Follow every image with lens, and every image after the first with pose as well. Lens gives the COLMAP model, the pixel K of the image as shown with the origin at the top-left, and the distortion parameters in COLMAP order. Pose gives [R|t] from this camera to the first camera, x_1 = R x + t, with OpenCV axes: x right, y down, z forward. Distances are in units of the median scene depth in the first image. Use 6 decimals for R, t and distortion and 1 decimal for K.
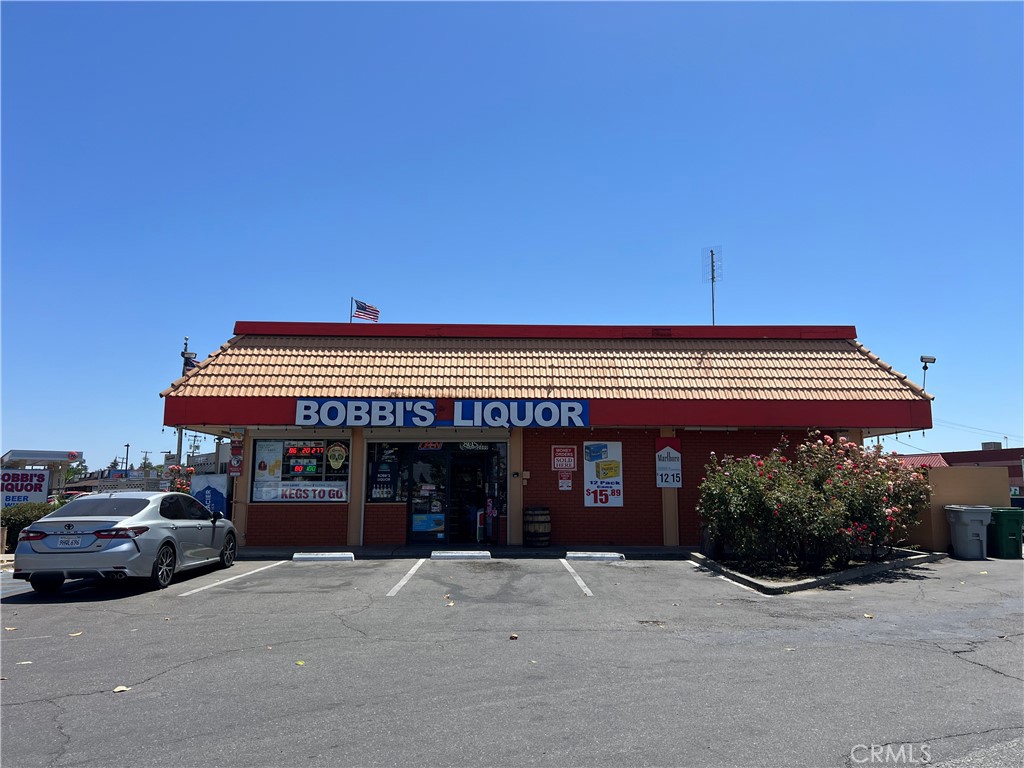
lens RADIAL K [[778.3, 0, 513.5], [0, 778.3, 383.2], [0, 0, 1]] dist [0.003901, 0.000901]
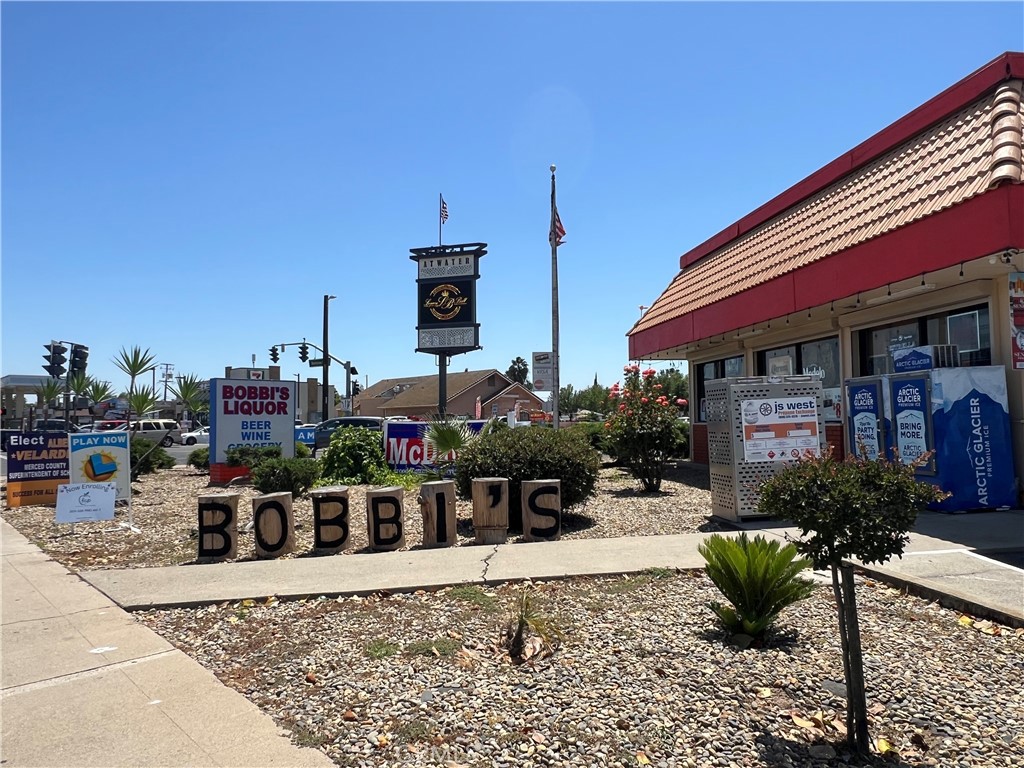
lens RADIAL K [[716.5, 0, 508.2], [0, 716.5, 383.2], [0, 0, 1]] dist [-0.003490, 0.000181]
pose [[0.994131, -0.005976, 0.108020, -0.493730], [-0.003759, 0.995962, 0.089694, 0.059699], [-0.108120, -0.089573, 0.990094, 0.395482]]
